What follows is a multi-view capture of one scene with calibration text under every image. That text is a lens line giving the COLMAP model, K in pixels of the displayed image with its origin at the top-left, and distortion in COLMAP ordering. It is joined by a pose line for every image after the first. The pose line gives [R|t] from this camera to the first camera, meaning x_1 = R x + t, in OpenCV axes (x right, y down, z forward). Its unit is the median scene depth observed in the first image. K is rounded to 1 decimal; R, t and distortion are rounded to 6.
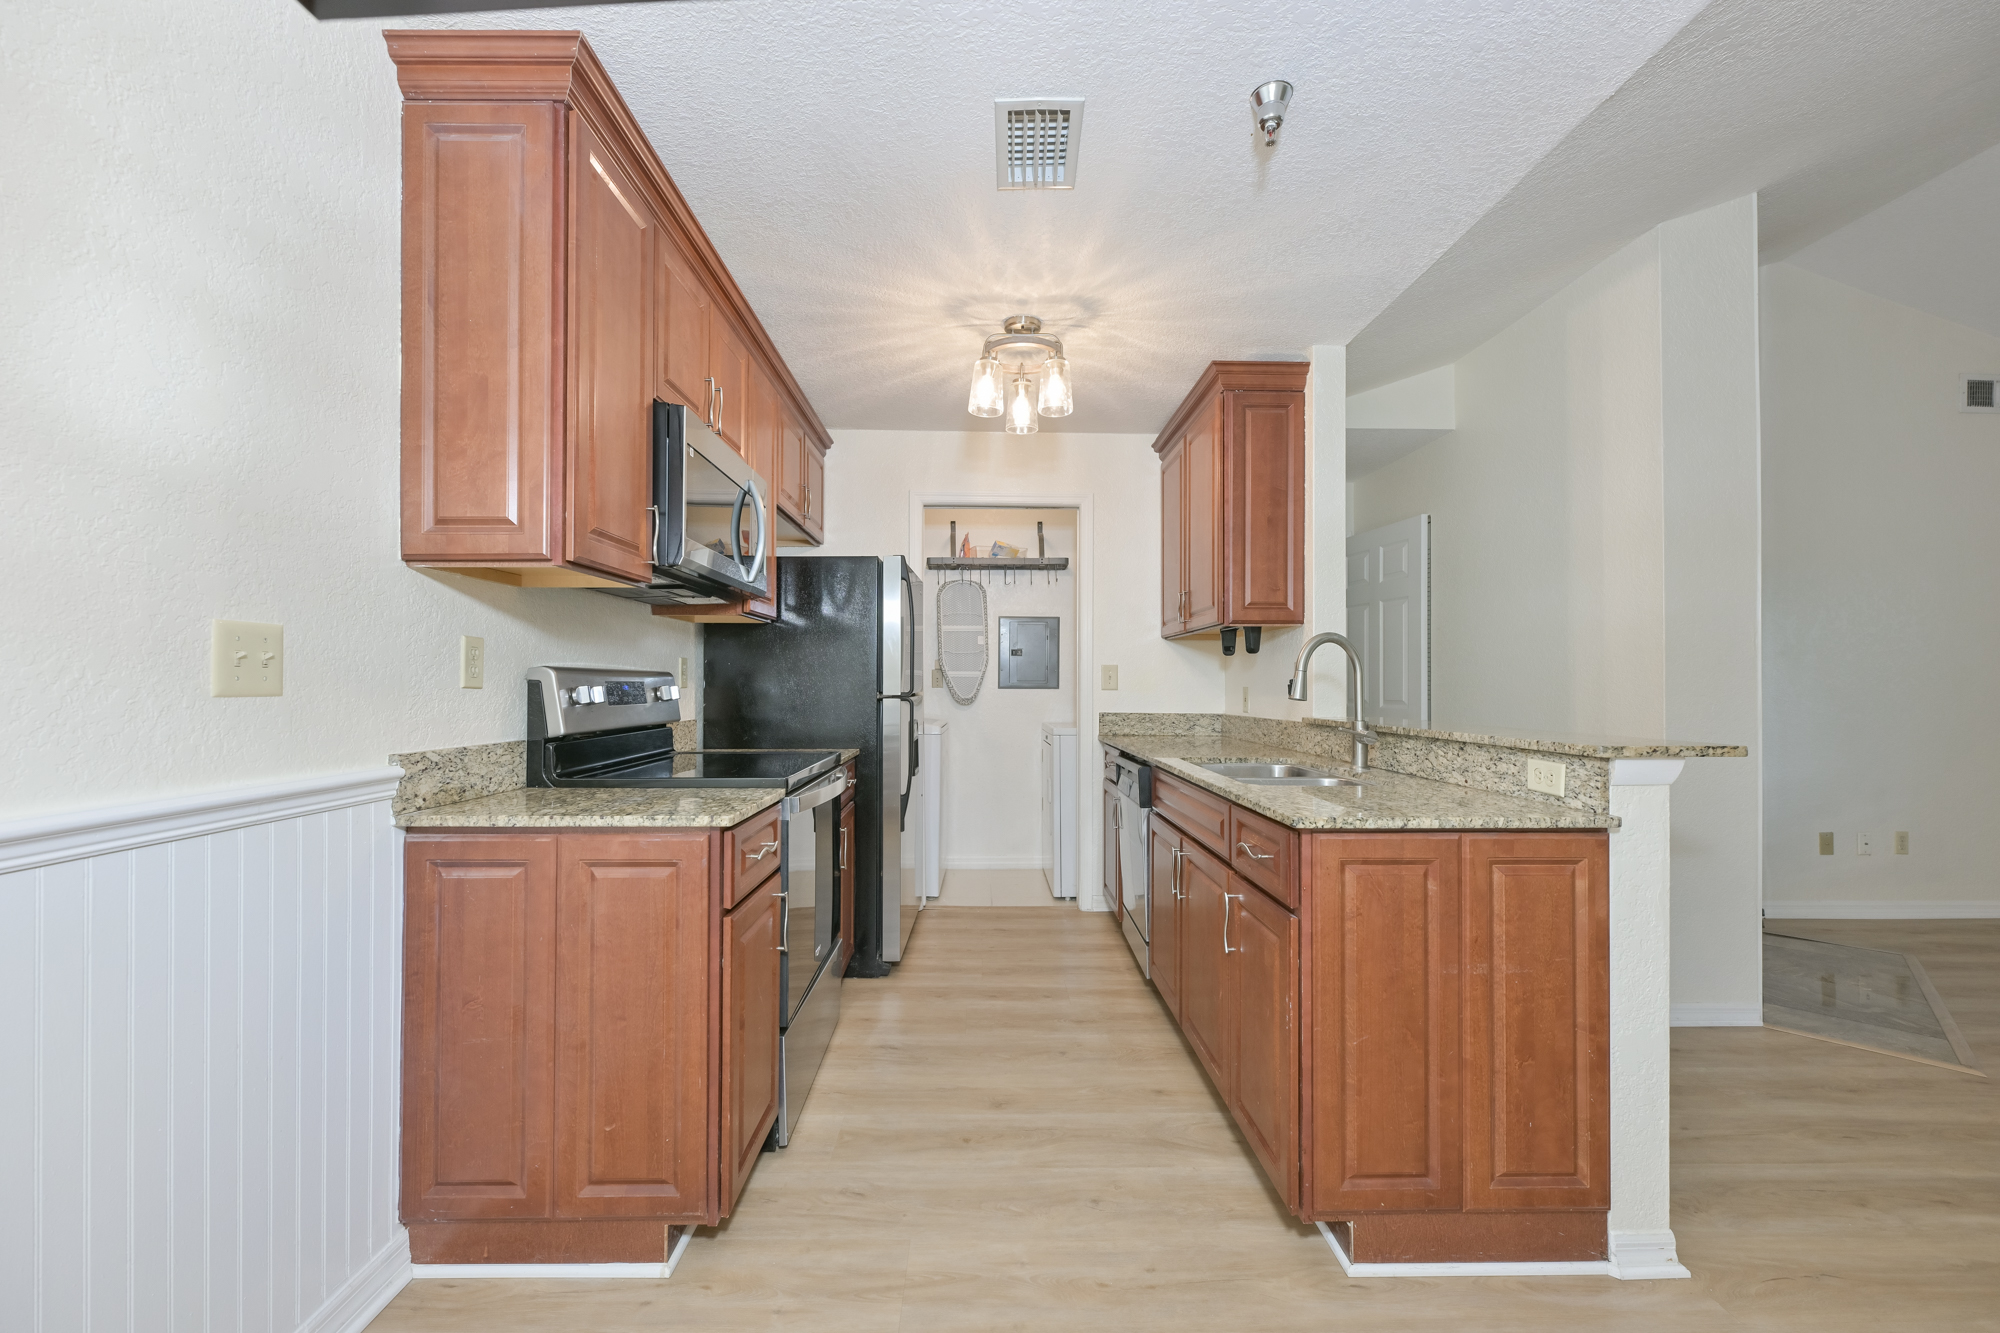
lens RADIAL K [[790.2, 0, 1001.7], [0, 790.2, 676.7], [0, 0, 1]] dist [-0.000081, 0.000081]
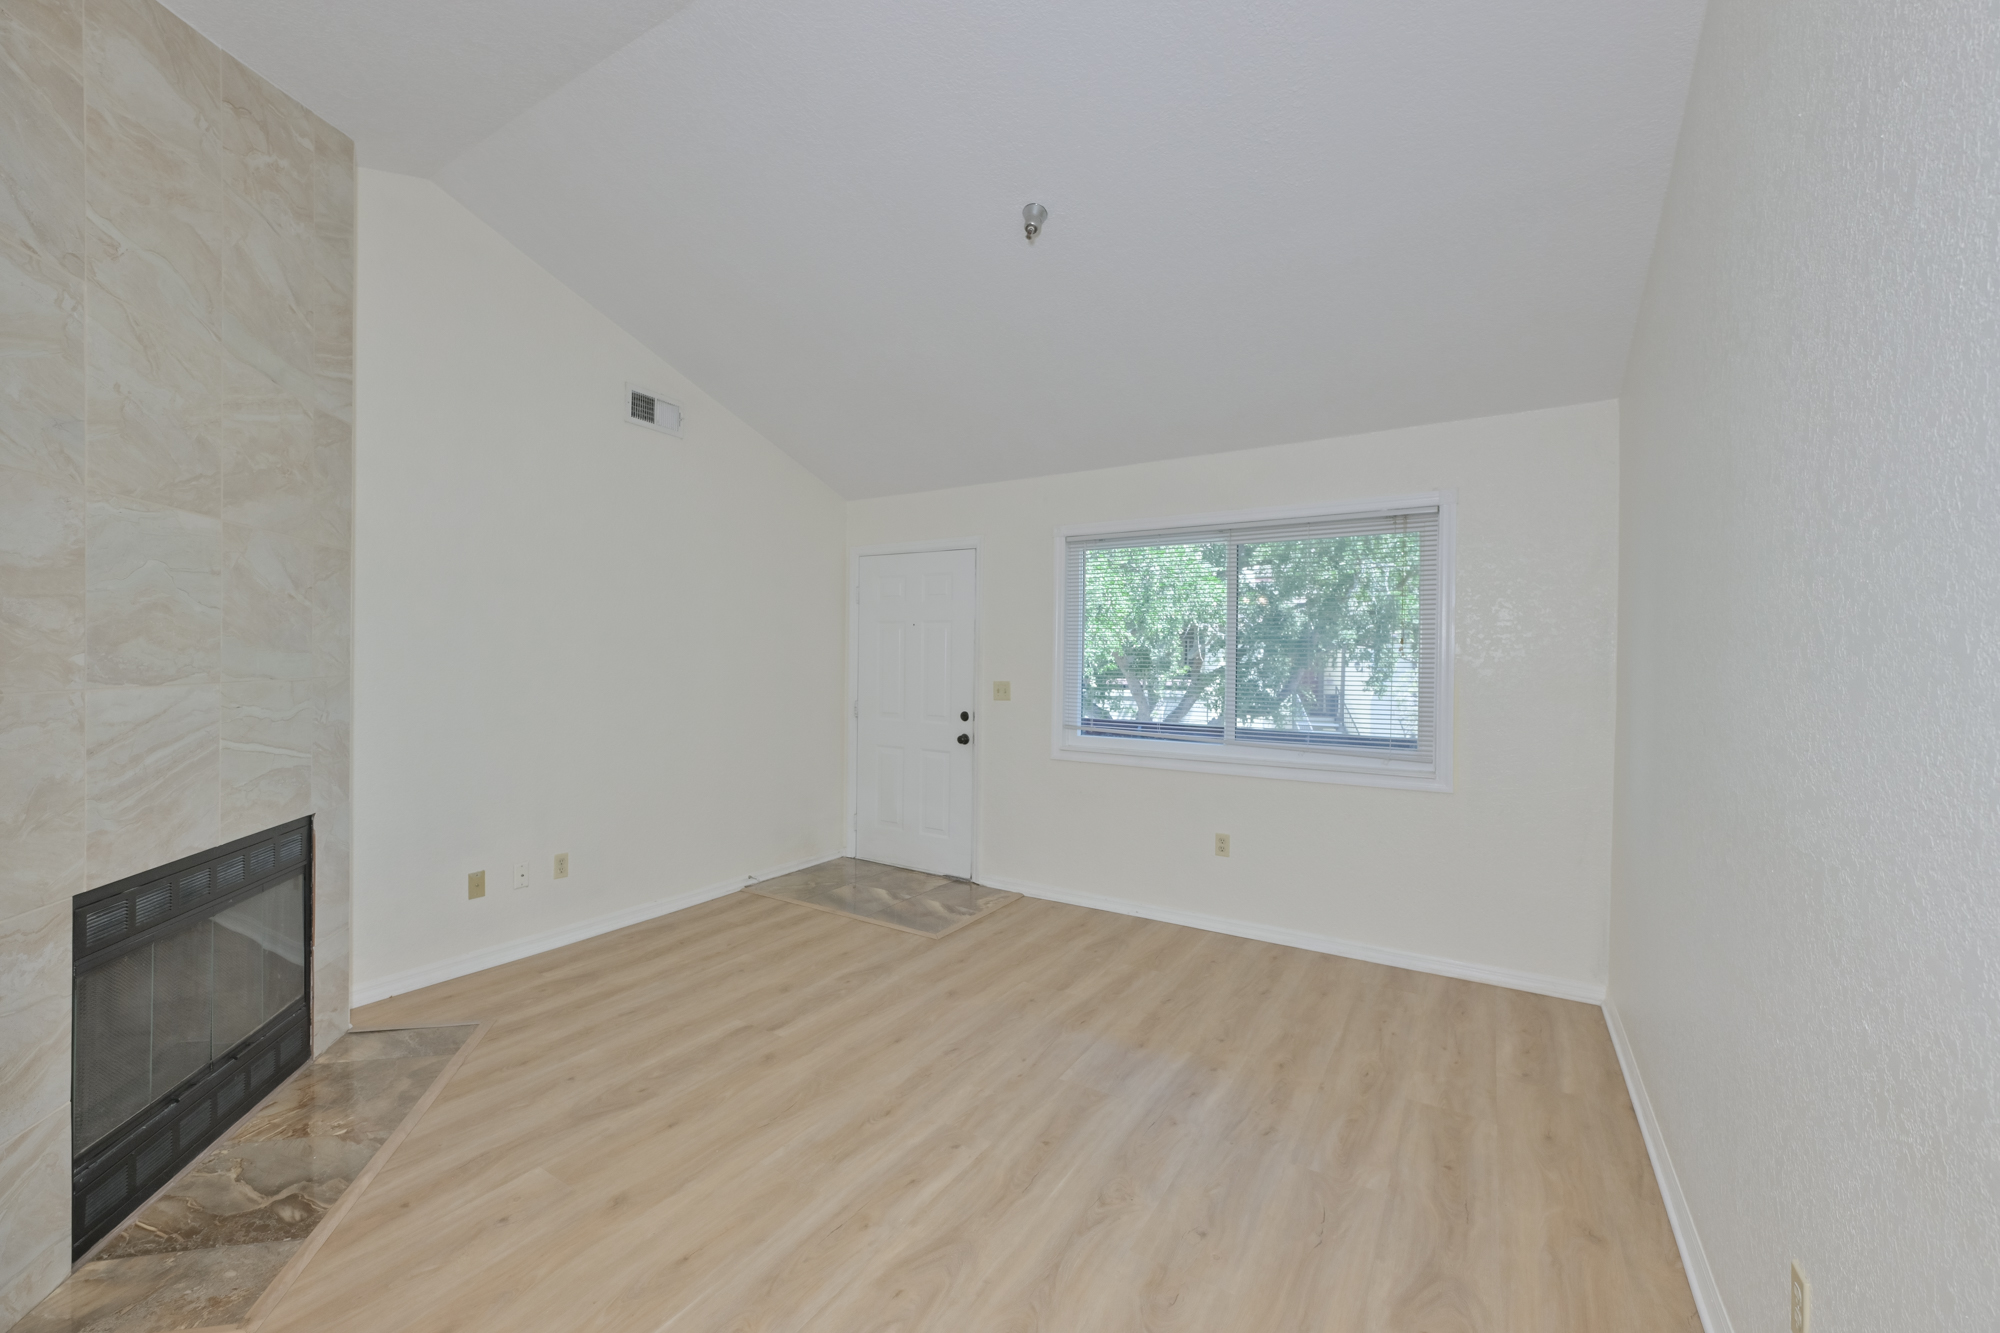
lens RADIAL K [[812.6, 0, 943.0], [0, 812.6, 662.7], [0, 0, 1]] dist [-0.000824, -0.000053]
pose [[0.574806, -0.001009, 0.818289, 0.809496], [-0.018157, 0.999737, 0.013987, -0.069909], [-0.818088, -0.022898, 0.574637, 0.105991]]
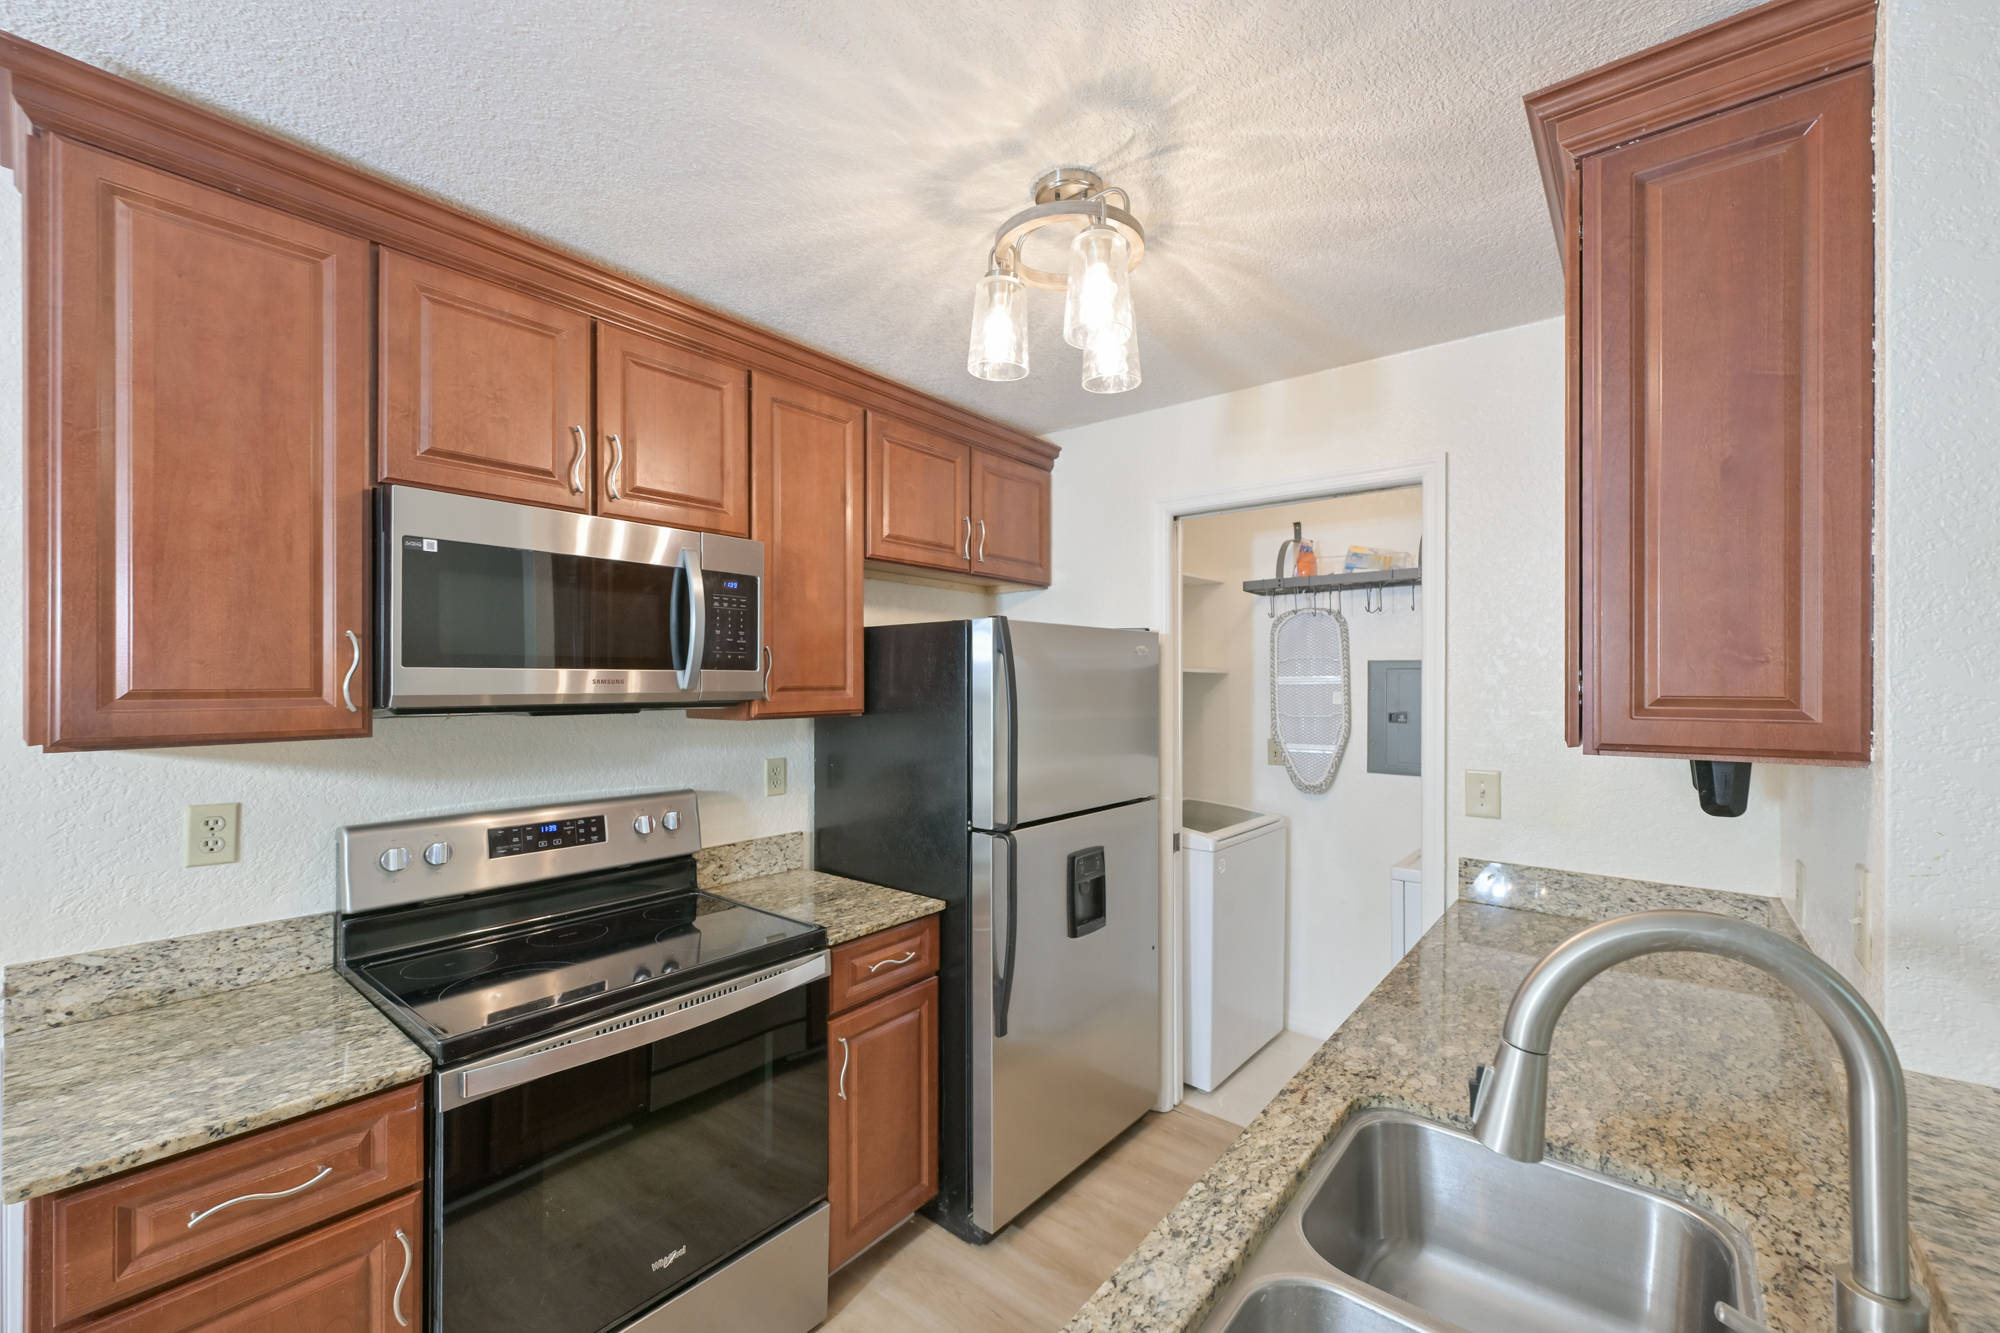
lens RADIAL K [[804.9, 0, 997.3], [0, 804.9, 685.7], [0, 0, 1]] dist [0.001630, -0.000109]
pose [[0.766604, -0.000868, -0.642119, 0.319565], [0.006055, 0.999964, 0.005878, -0.105071], [0.642091, -0.008394, 0.766582, 0.511817]]
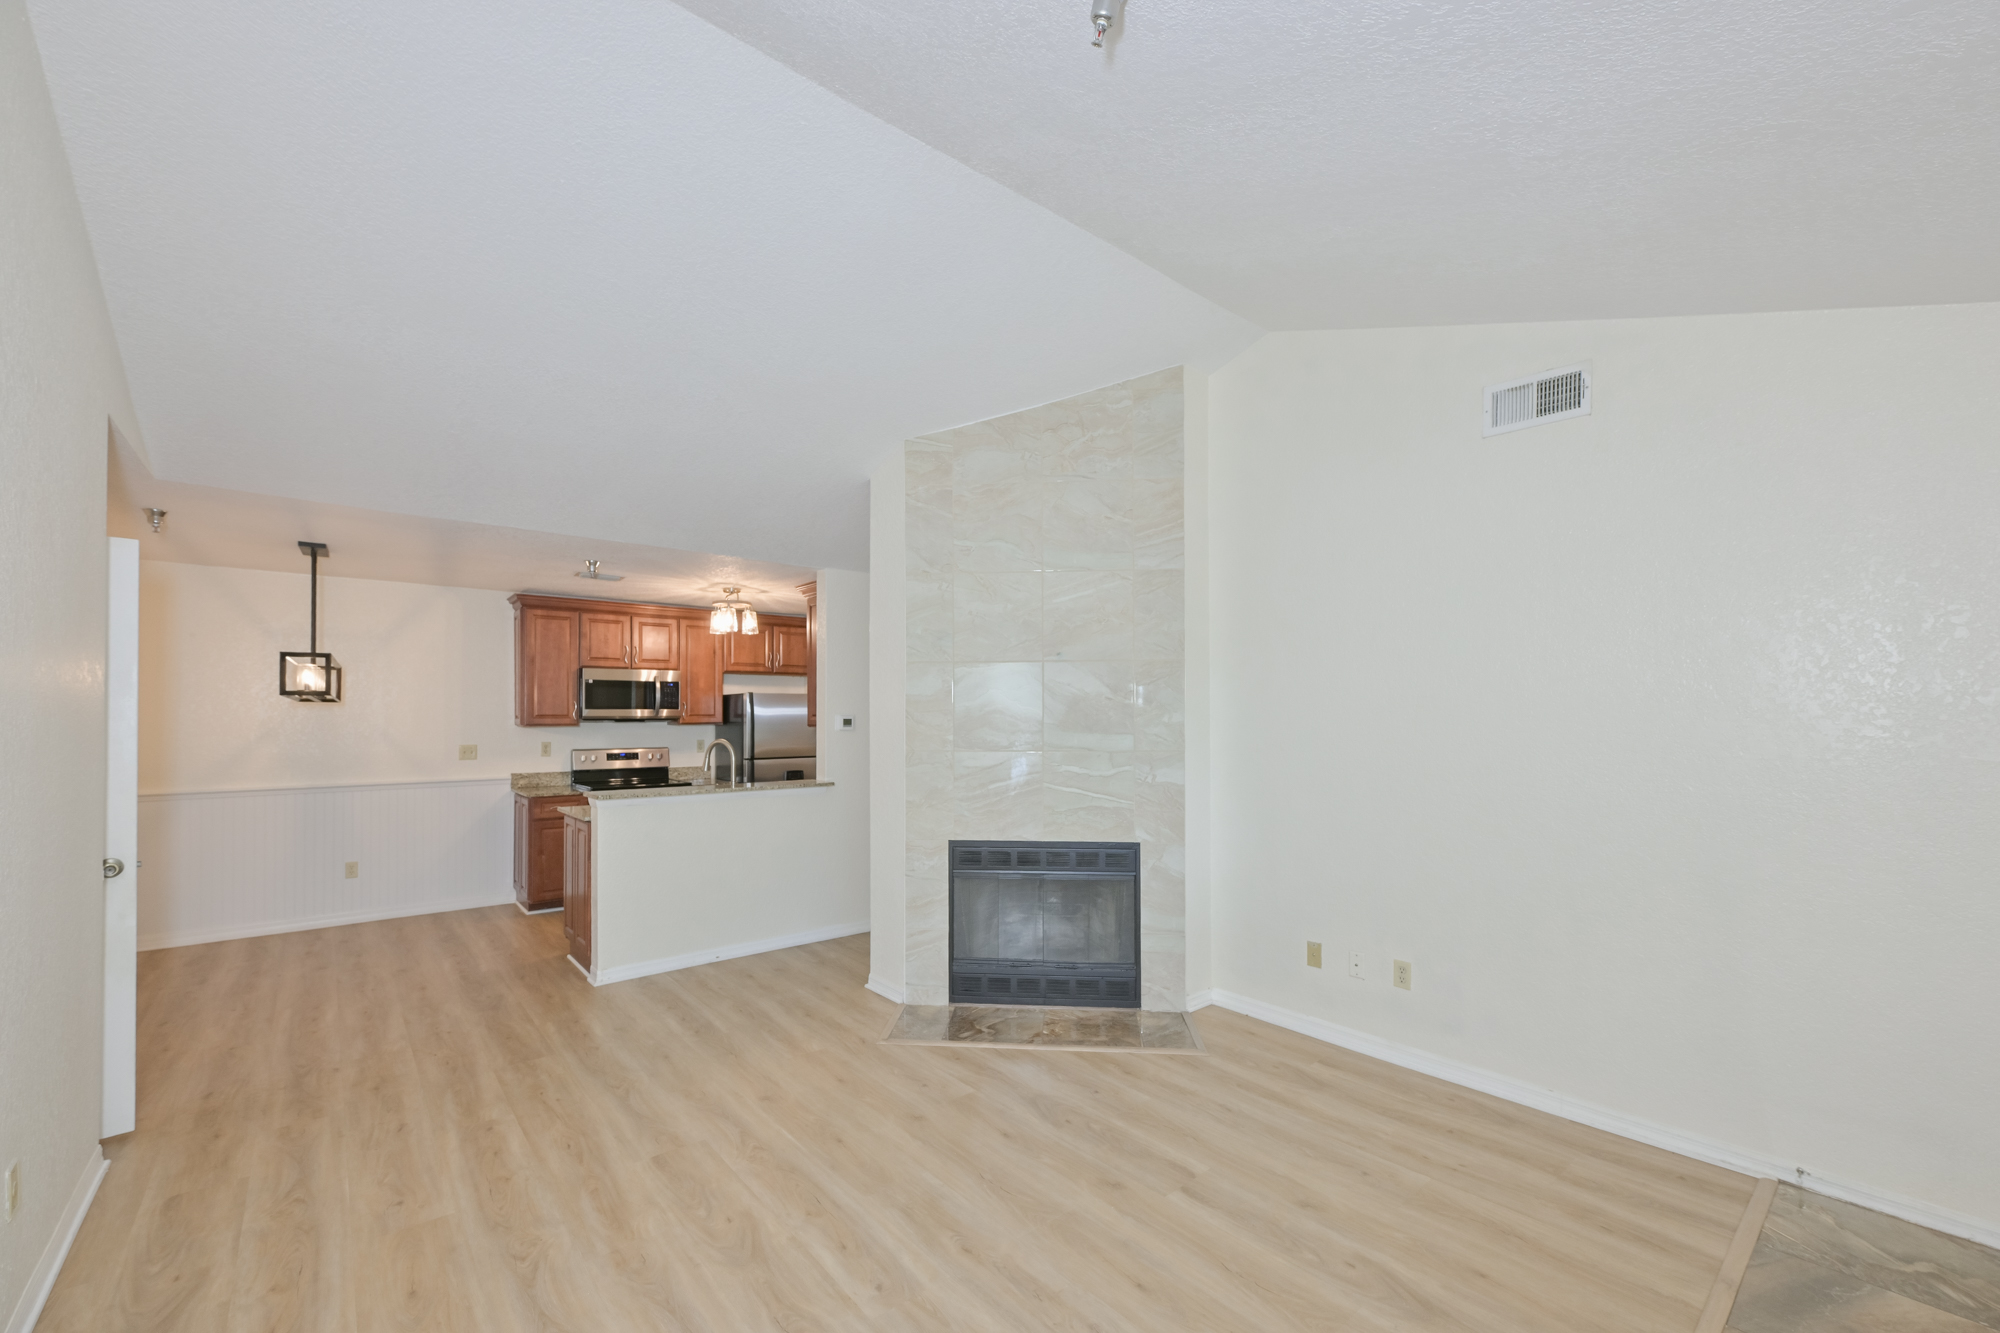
lens RADIAL K [[802.9, 0, 985.2], [0, 802.9, 708.0], [0, 0, 1]] dist [-0.000902, 0.000140]
pose [[0.619019, -0.013151, -0.785266, 2.036078], [0.010025, 0.999911, -0.008843, -0.089661], [0.785312, -0.002398, 0.619096, 0.174903]]
